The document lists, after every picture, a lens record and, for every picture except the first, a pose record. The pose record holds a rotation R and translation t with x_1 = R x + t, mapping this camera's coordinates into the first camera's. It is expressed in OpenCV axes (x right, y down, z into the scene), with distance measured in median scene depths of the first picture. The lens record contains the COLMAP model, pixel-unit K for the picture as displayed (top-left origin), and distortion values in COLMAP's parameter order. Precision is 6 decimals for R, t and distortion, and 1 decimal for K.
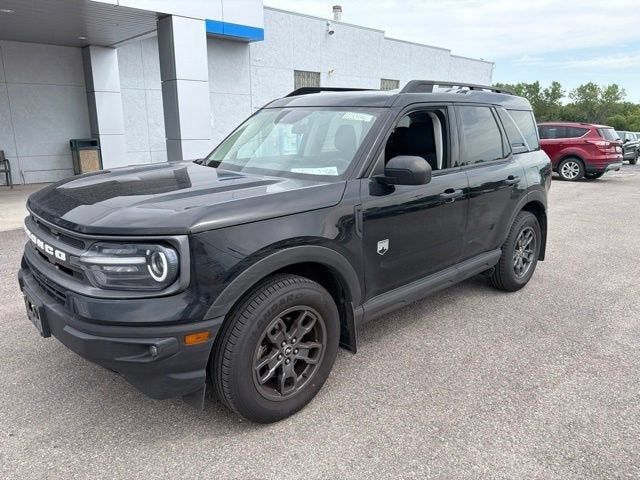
lens RADIAL K [[453.5, 0, 321.6], [0, 453.5, 237.6], [0, 0, 1]] dist [0.042508, -0.056202]
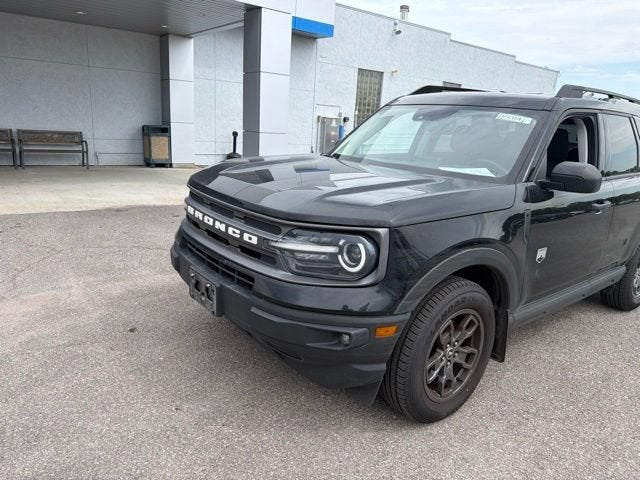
lens RADIAL K [[451.8, 0, 319.9], [0, 451.8, 241.9], [0, 0, 1]] dist [0.085268, -0.135259]
pose [[0.994727, 0.077050, -0.067684, -0.255722], [-0.076373, 0.997001, 0.012525, 0.016096], [0.068446, -0.007290, 0.997628, -0.002006]]
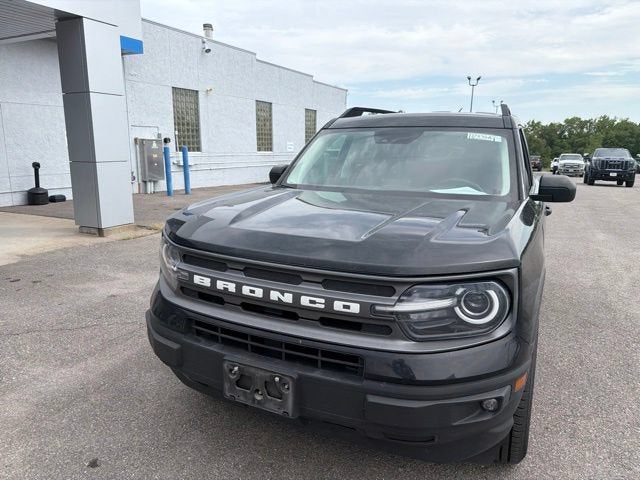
lens RADIAL K [[453.5, 0, 321.6], [0, 453.5, 237.6], [0, 0, 1]] dist [0.042508, -0.056202]
pose [[0.935516, -0.067221, 0.346832, -0.647087], [0.082270, 0.996193, -0.028833, -0.046157], [-0.343573, 0.055507, 0.937484, 0.198544]]
